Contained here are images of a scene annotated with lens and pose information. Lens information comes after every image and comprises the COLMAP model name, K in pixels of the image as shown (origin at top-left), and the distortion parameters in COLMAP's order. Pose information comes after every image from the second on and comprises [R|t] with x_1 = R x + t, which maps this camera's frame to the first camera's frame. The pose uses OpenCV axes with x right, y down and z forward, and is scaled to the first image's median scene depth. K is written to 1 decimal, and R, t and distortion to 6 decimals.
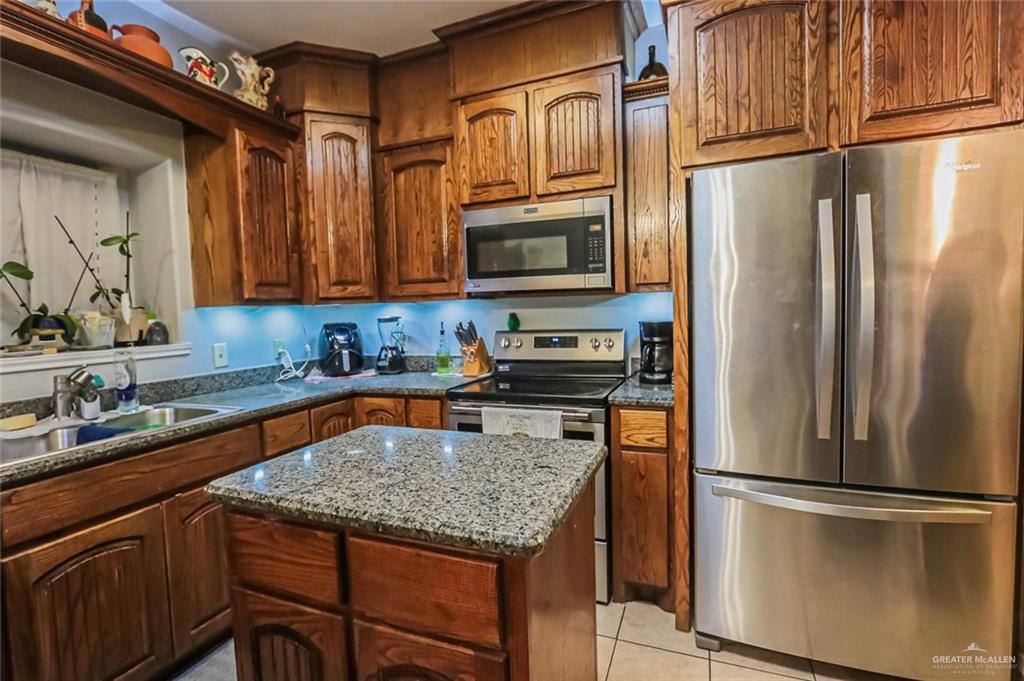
lens RADIAL K [[472.4, 0, 512.0], [0, 472.4, 340.5], [0, 0, 1]] dist [-0.003312, 0.000407]
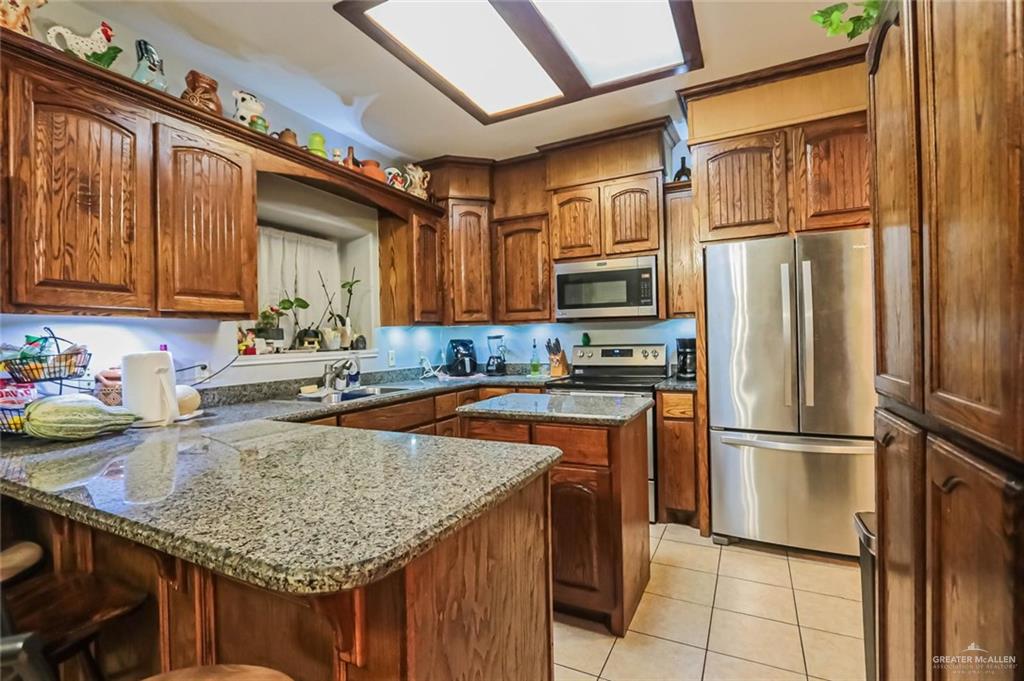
lens RADIAL K [[472.4, 0, 512.0], [0, 472.4, 340.5], [0, 0, 1]] dist [-0.003312, 0.000407]
pose [[0.995948, 0.009518, -0.089428, -0.106350], [-0.015001, 0.998035, -0.060833, 0.063349], [0.088673, 0.061928, 0.994134, -0.501387]]
